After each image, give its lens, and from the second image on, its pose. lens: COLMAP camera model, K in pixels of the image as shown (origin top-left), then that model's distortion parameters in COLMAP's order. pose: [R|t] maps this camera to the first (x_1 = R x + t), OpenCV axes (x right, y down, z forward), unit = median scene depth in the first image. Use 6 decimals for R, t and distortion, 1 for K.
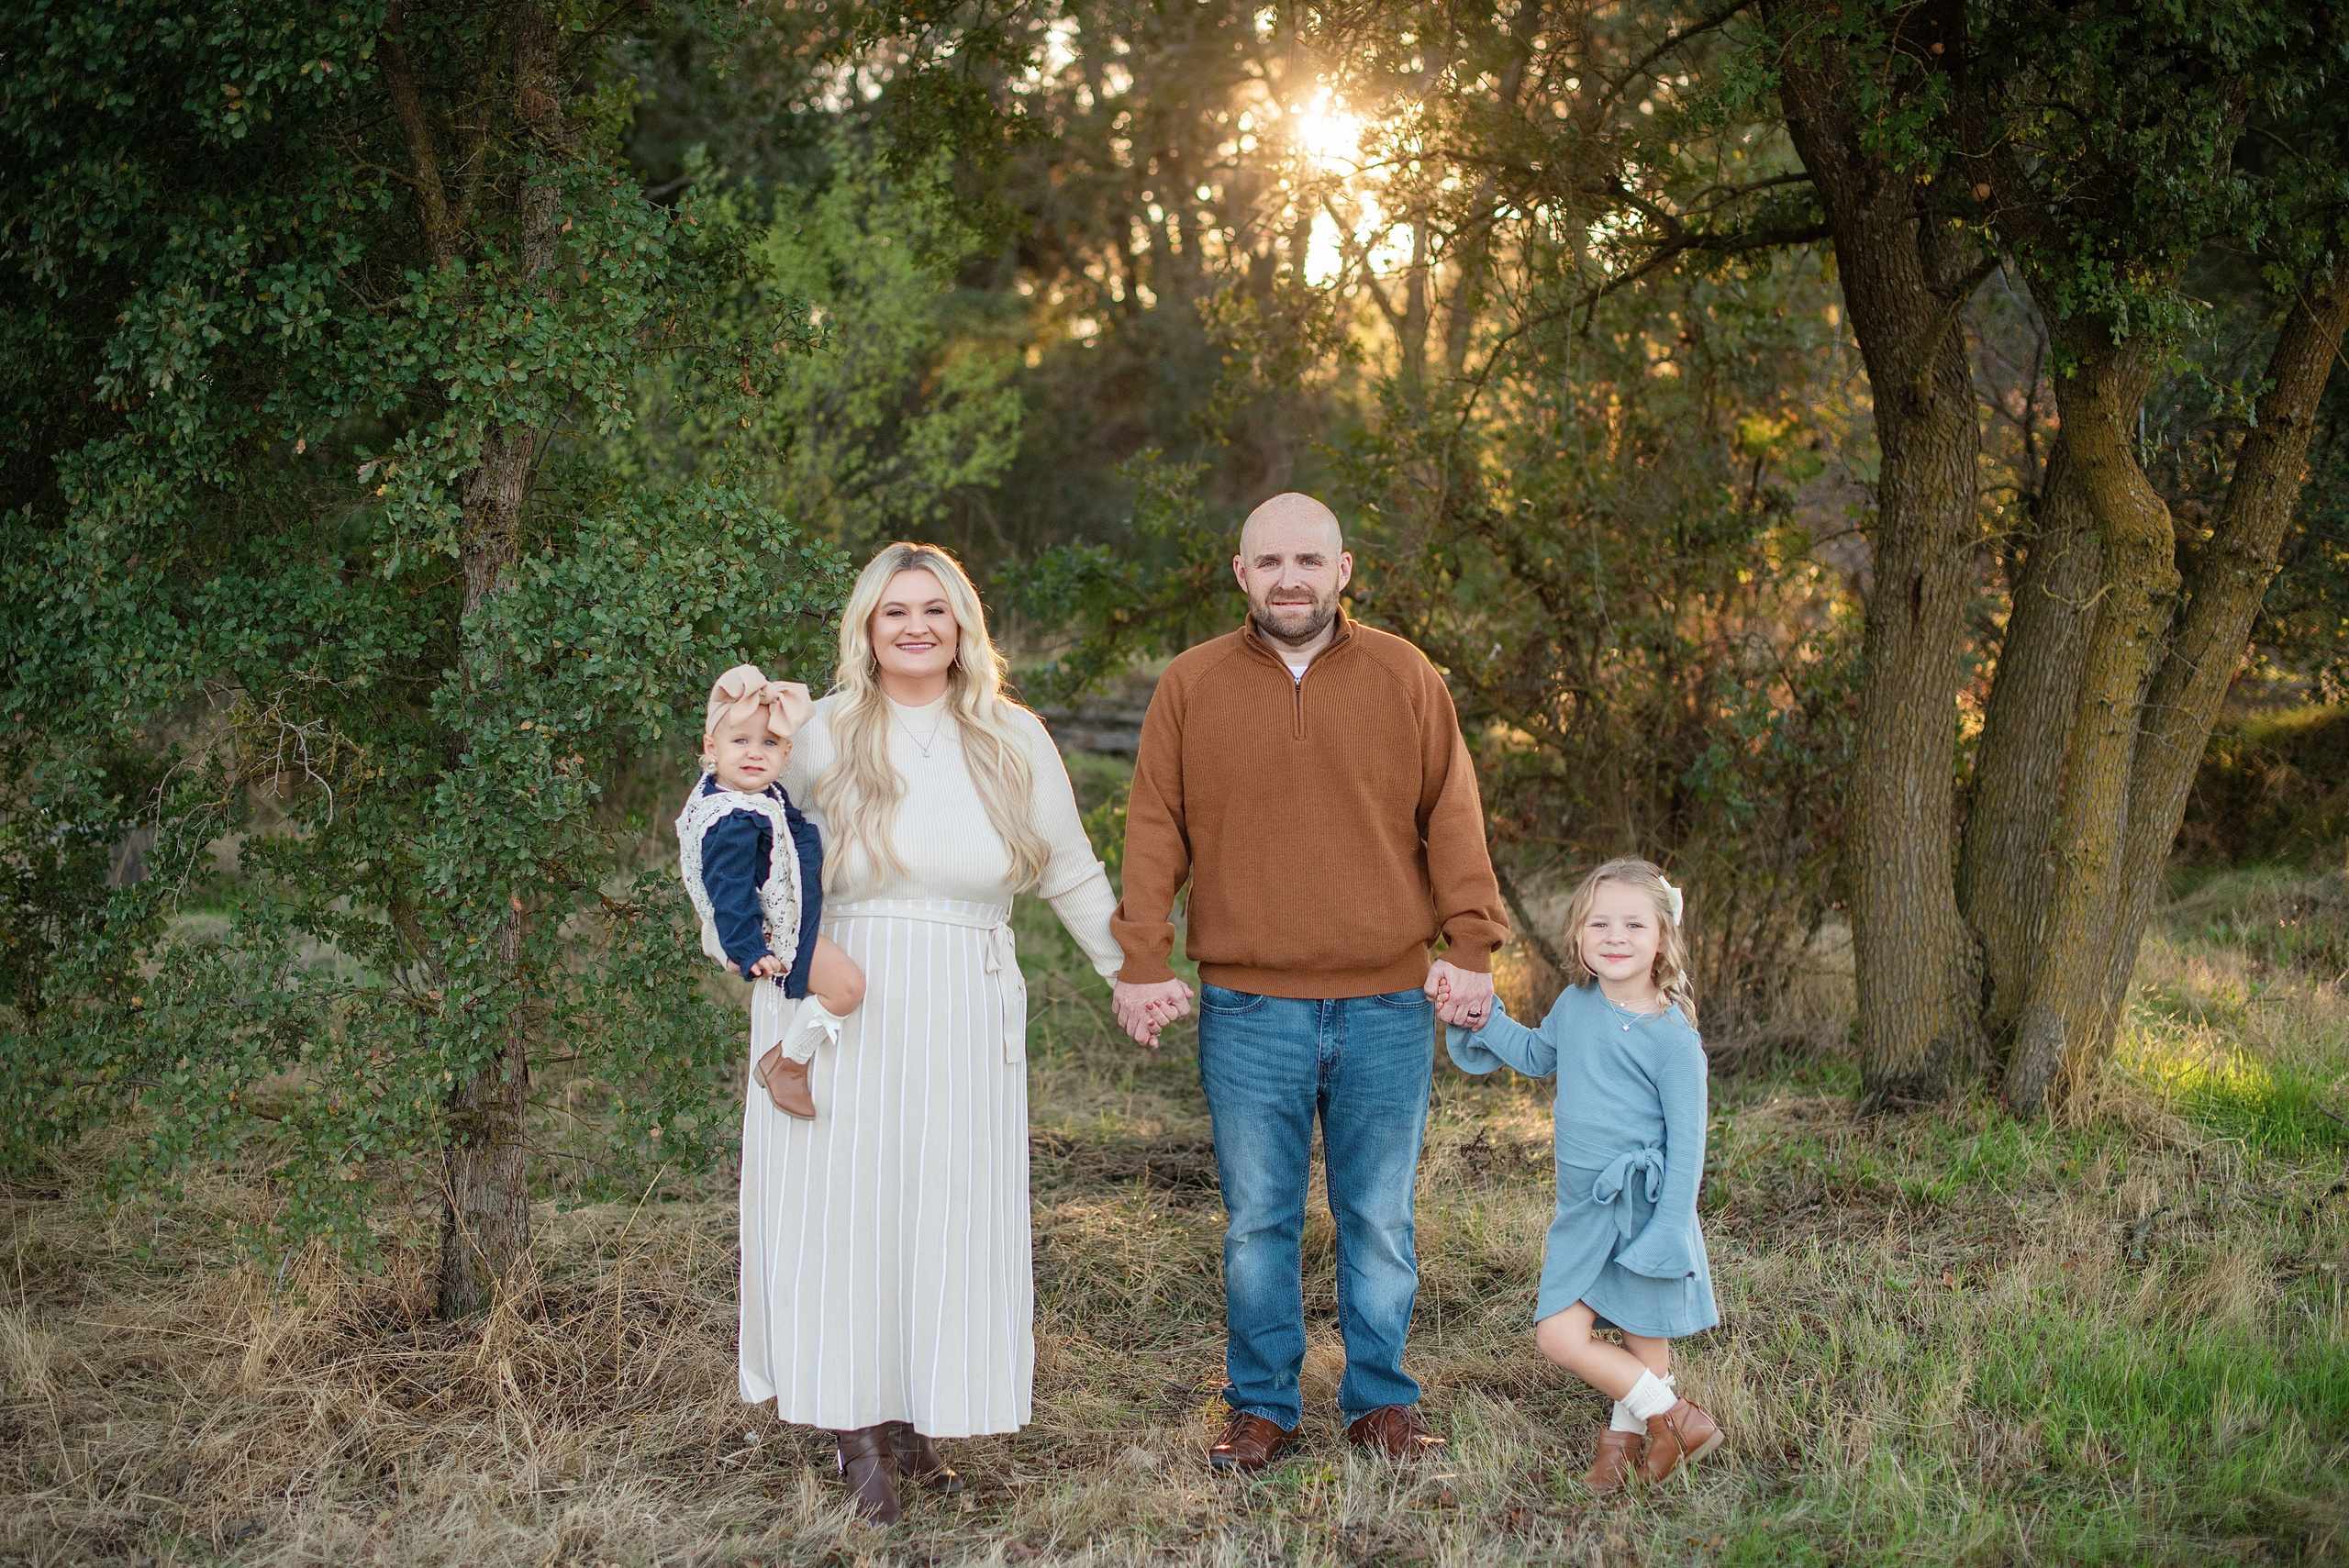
lens RADIAL K [[3355.1, 0, 1171.7], [0, 3355.1, 794.8], [0, 0, 1]] dist [-0.135885, 0.073827]
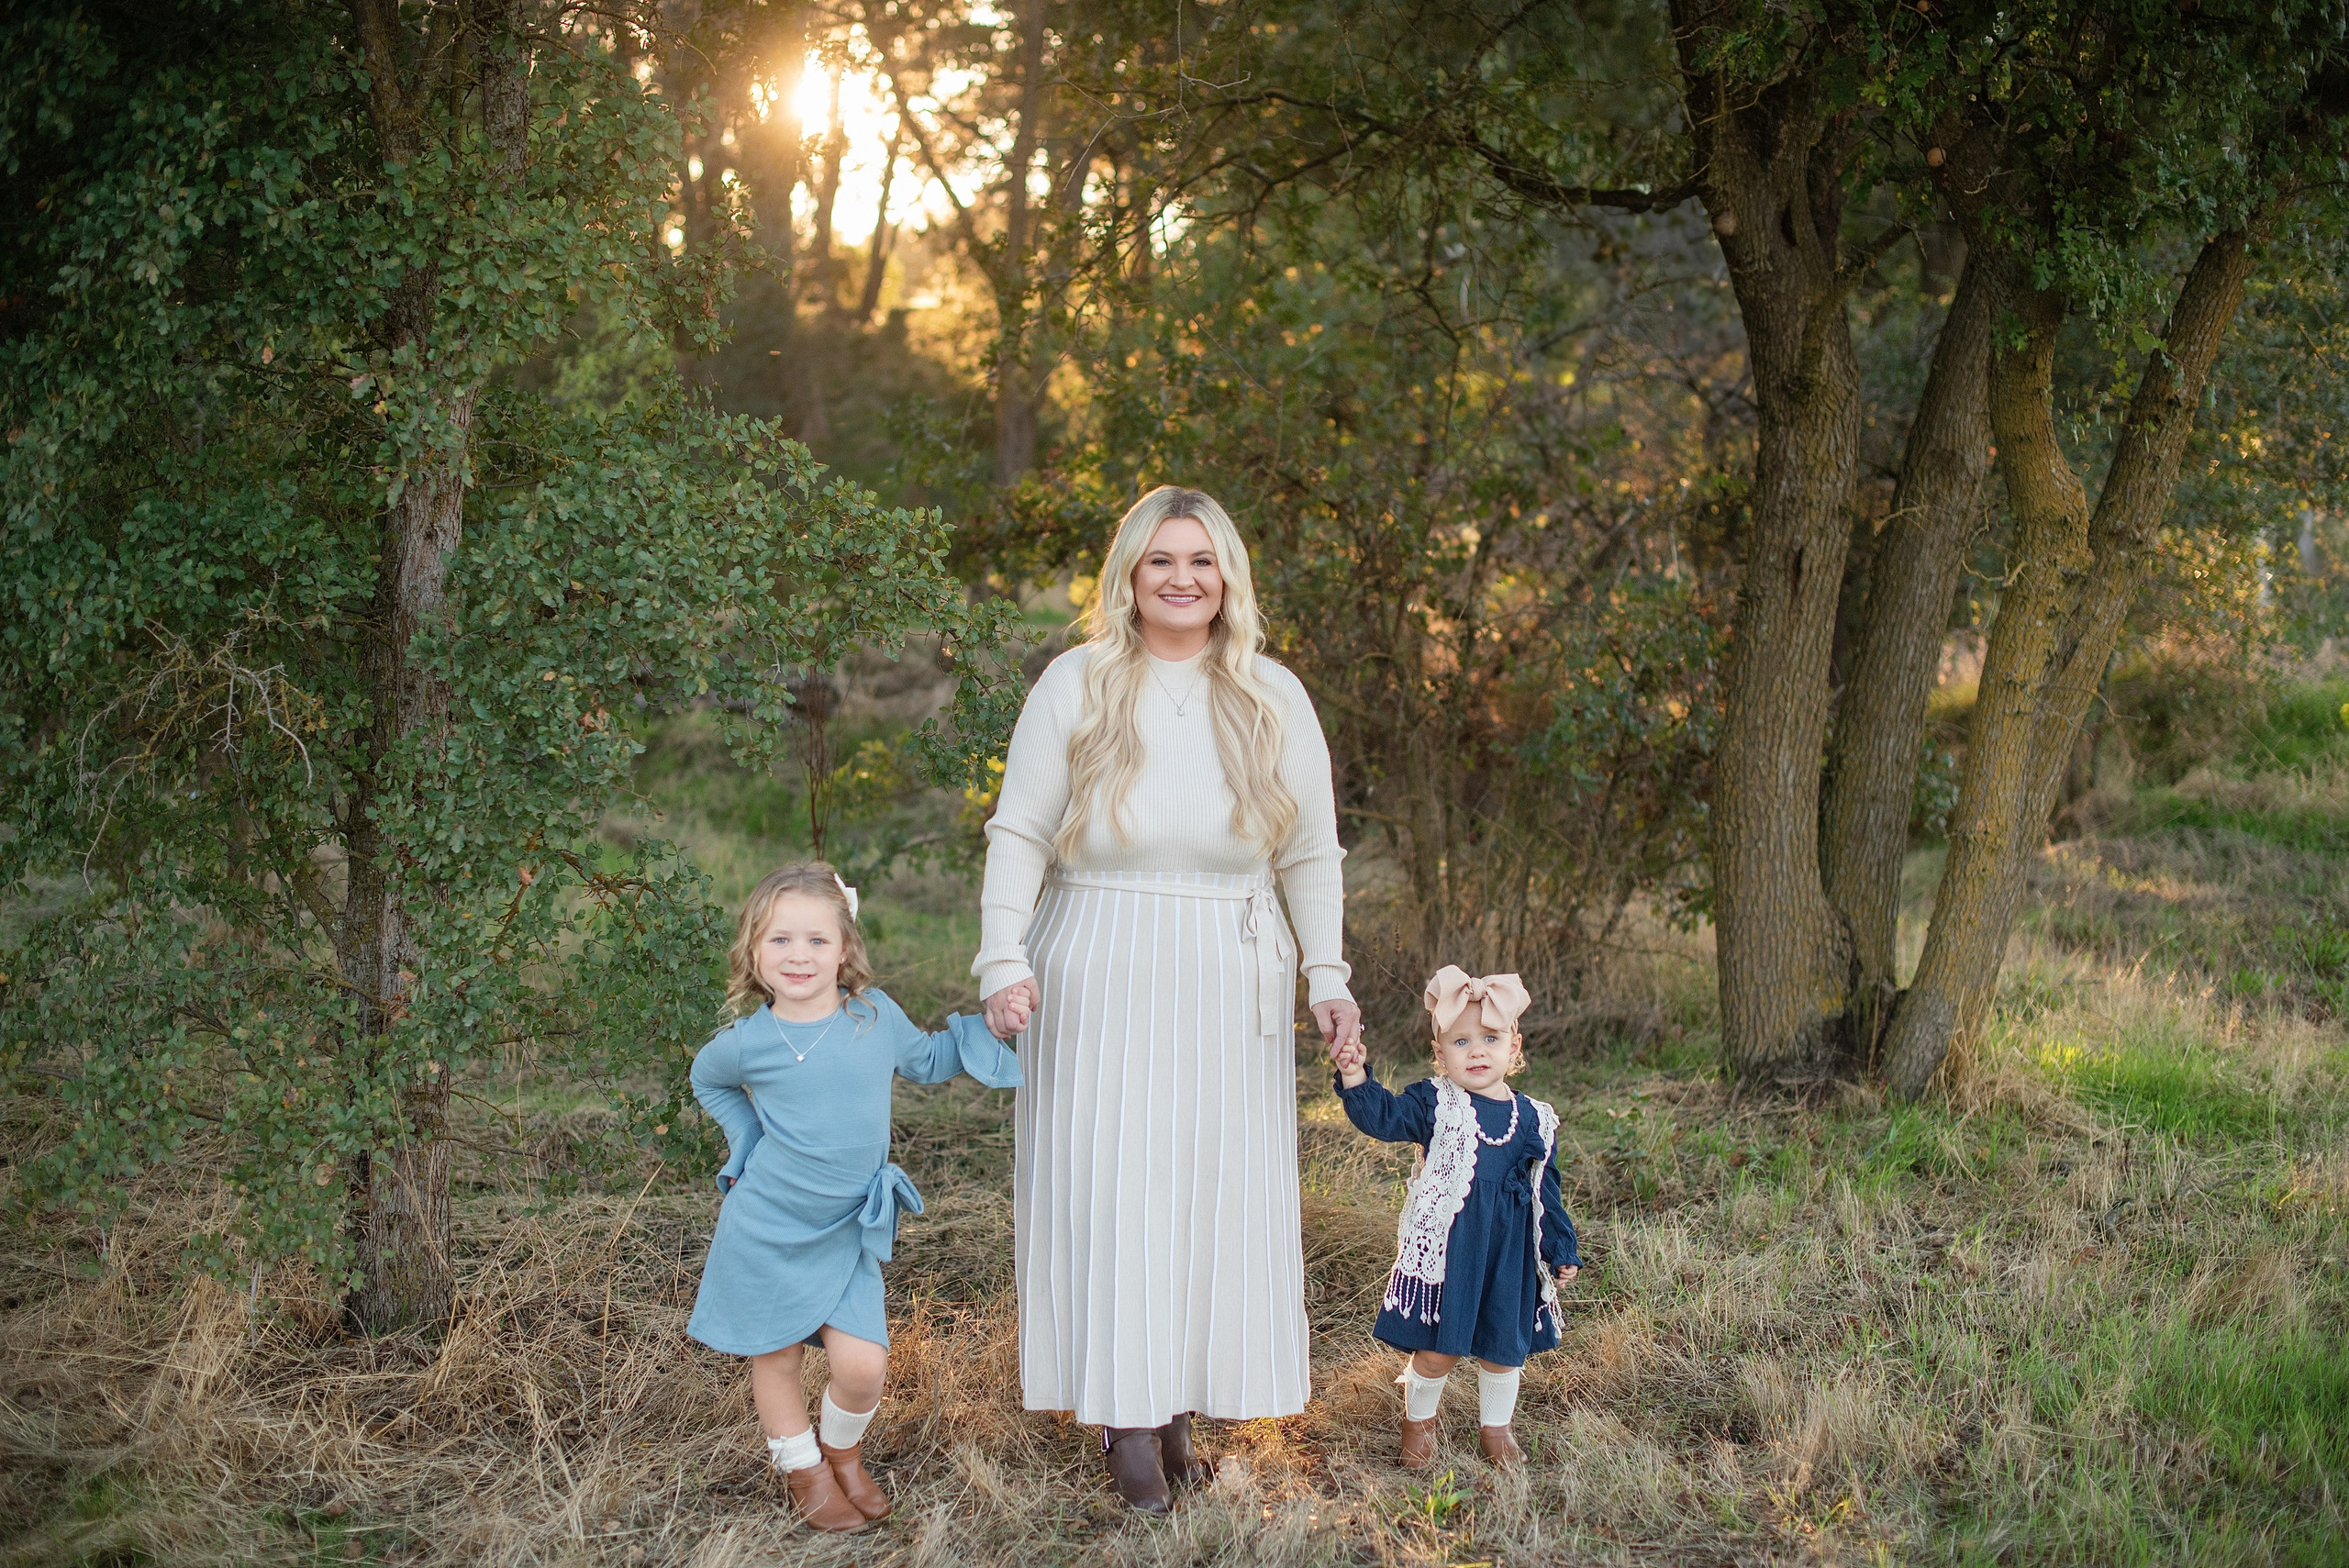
lens RADIAL K [[3378.5, 0, 1261.8], [0, 3378.5, 784.0], [0, 0, 1]] dist [-0.139540, 0.100290]
pose [[0.986681, 0.015150, 0.161963, -0.142987], [-0.016465, 0.999841, 0.006781, -0.001075], [-0.161834, -0.009357, 0.986774, 0.079758]]
